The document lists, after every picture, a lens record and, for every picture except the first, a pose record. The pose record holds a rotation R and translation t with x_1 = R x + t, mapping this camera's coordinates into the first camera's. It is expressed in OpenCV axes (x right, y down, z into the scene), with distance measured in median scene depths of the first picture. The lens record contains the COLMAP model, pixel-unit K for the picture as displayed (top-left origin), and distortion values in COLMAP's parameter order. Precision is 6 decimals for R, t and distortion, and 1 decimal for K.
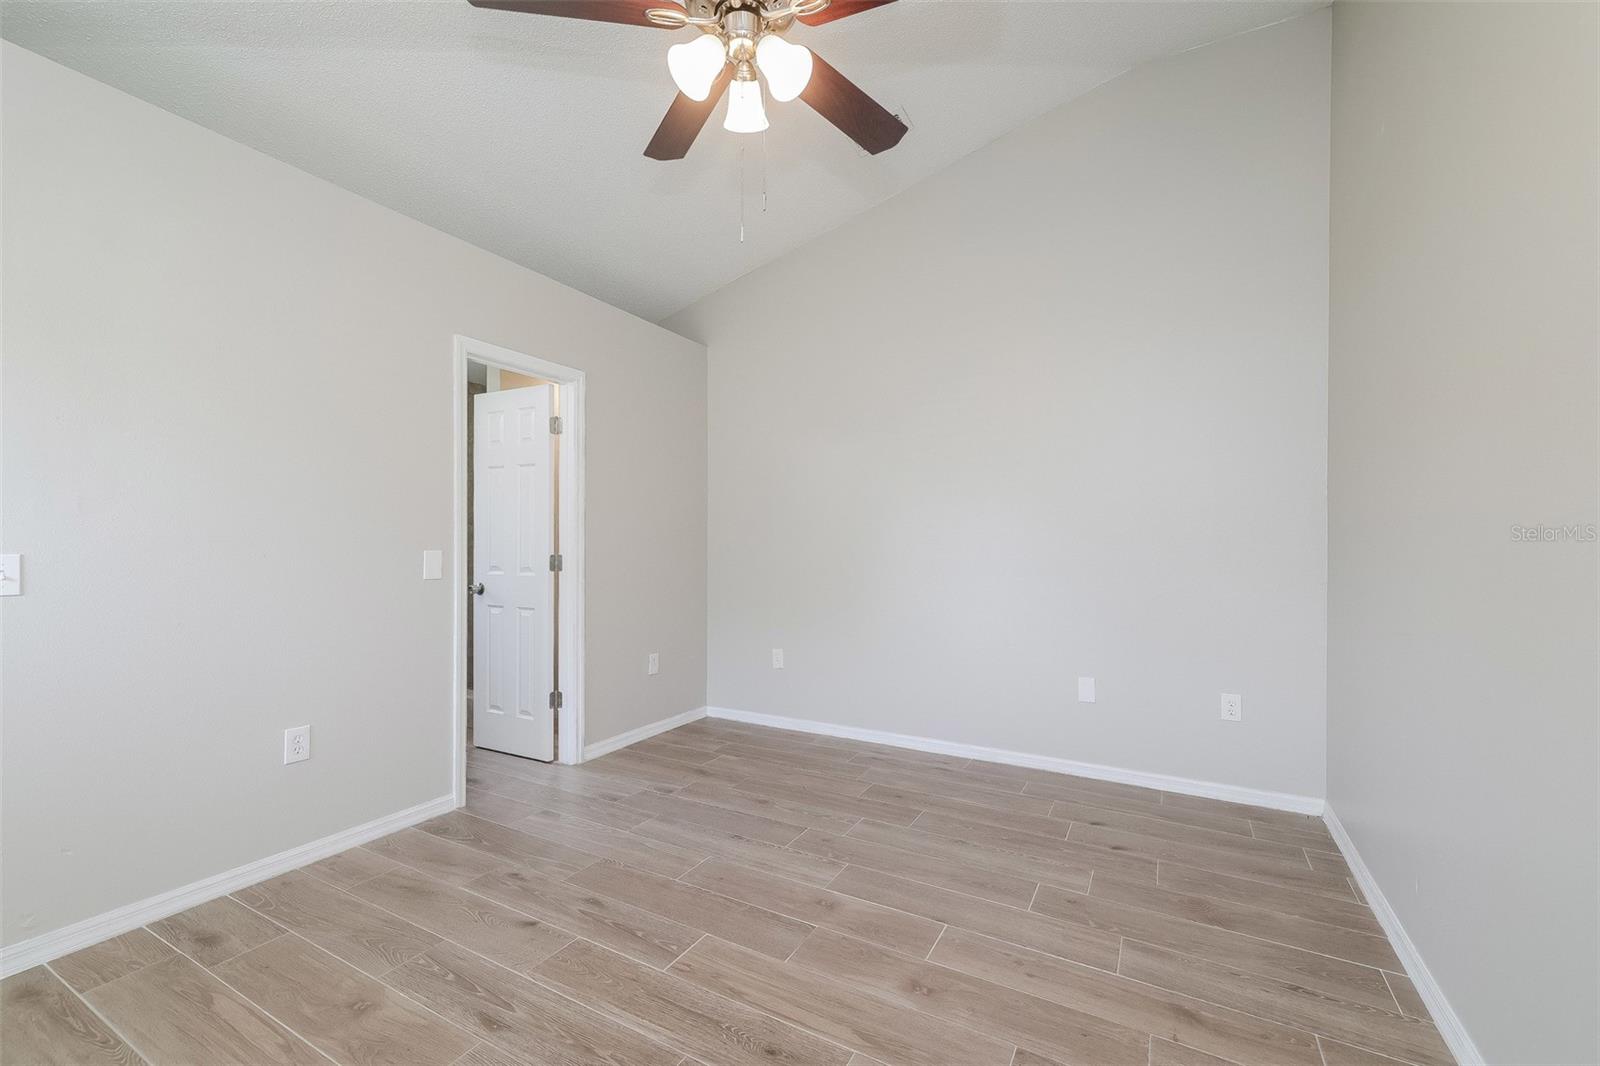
lens RADIAL K [[670.6, 0, 800.0], [0, 670.6, 533.0], [0, 0, 1]] dist [0.003741, 0.000242]
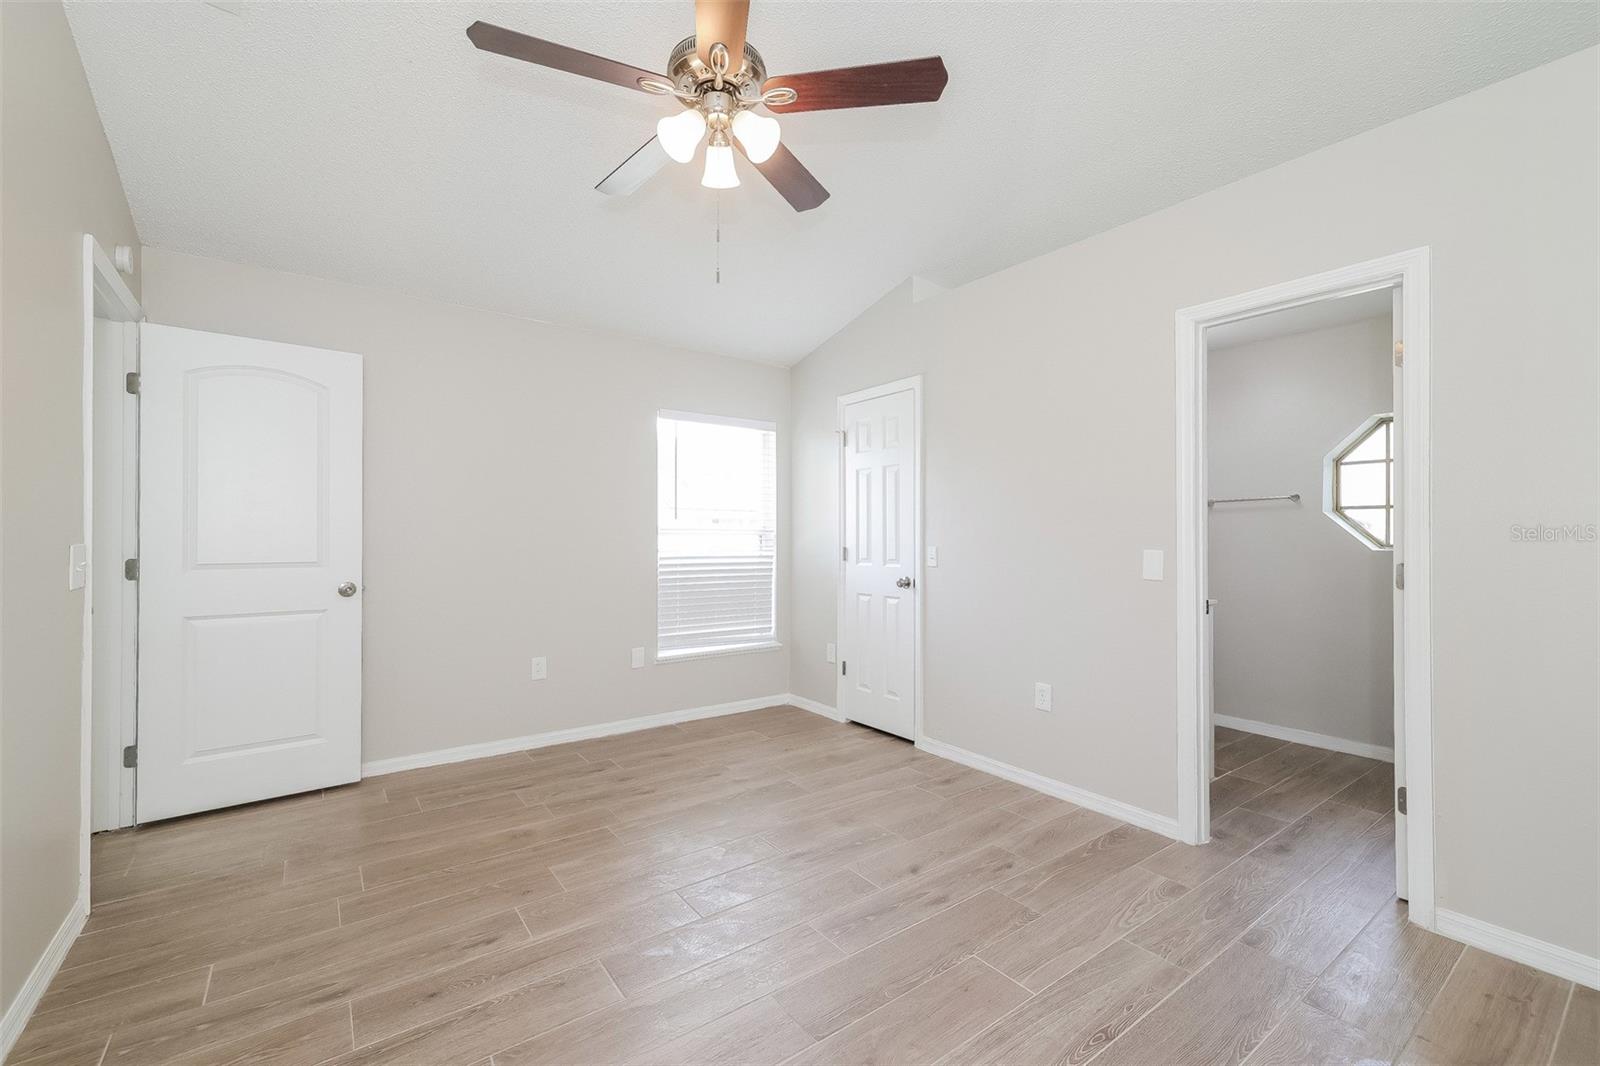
lens RADIAL K [[670.6, 0, 800.0], [0, 670.6, 533.0], [0, 0, 1]] dist [0.003741, 0.000242]
pose [[-0.412647, -0.010577, -0.910830, 0.624890], [-0.000756, 0.999936, -0.011269, 0.014876], [0.910891, -0.003961, -0.412629, 1.108576]]
